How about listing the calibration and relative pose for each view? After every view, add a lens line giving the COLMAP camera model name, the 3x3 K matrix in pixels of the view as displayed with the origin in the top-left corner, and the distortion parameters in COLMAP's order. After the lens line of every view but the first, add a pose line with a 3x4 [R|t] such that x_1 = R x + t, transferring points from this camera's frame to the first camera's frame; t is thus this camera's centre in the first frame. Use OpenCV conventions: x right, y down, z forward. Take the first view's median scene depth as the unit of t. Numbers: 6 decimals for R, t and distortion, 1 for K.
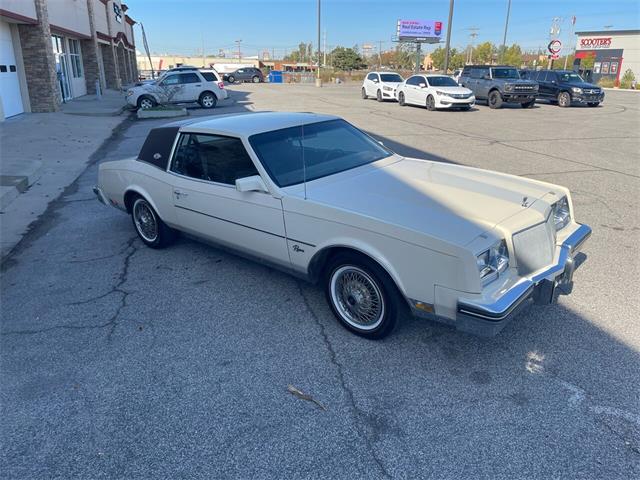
lens RADIAL K [[479.9, 0, 322.5], [0, 479.9, 240.2], [0, 0, 1]] dist [0.087453, -0.120768]
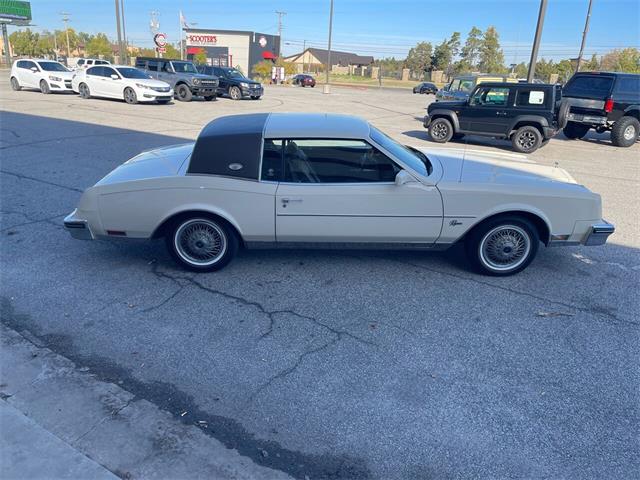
lens RADIAL K [[479.9, 0, 322.5], [0, 479.9, 240.2], [0, 0, 1]] dist [0.087453, -0.120768]
pose [[0.720742, -0.203290, 0.662725, -0.213430], [0.191172, 0.977249, 0.091862, -0.022528], [-0.666322, 0.060486, 0.743207, 0.055761]]
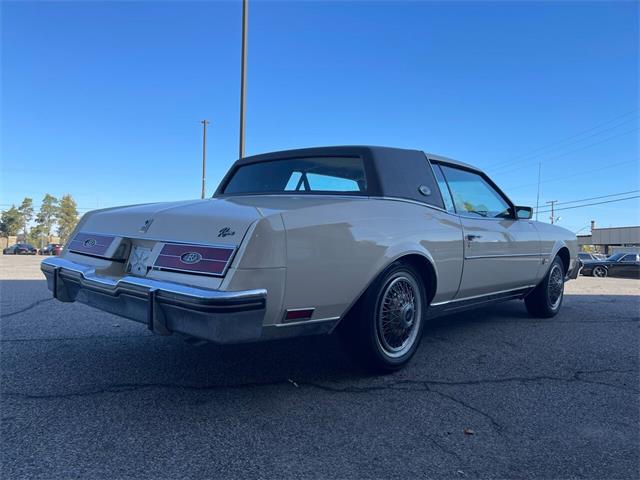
lens RADIAL K [[479.9, 0, 322.5], [0, 479.9, 240.2], [0, 0, 1]] dist [0.087453, -0.120768]
pose [[-0.017846, 0.020901, 0.999622, -0.239621], [0.315761, 0.948733, -0.014200, -0.036609], [-0.948671, 0.315388, -0.023530, 0.289896]]
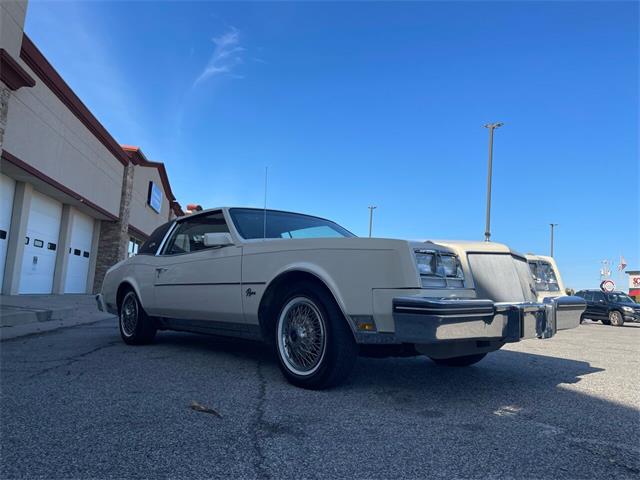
lens RADIAL K [[487.6, 0, 320.0], [0, 487.6, 240.0], [0, 0, 1]] dist [0.007635, -0.003180]
pose [[0.991514, 0.041365, -0.123245, 0.036284], [-0.091942, 0.893360, -0.439835, 0.061484], [0.091908, 0.447434, 0.889582, 0.024325]]
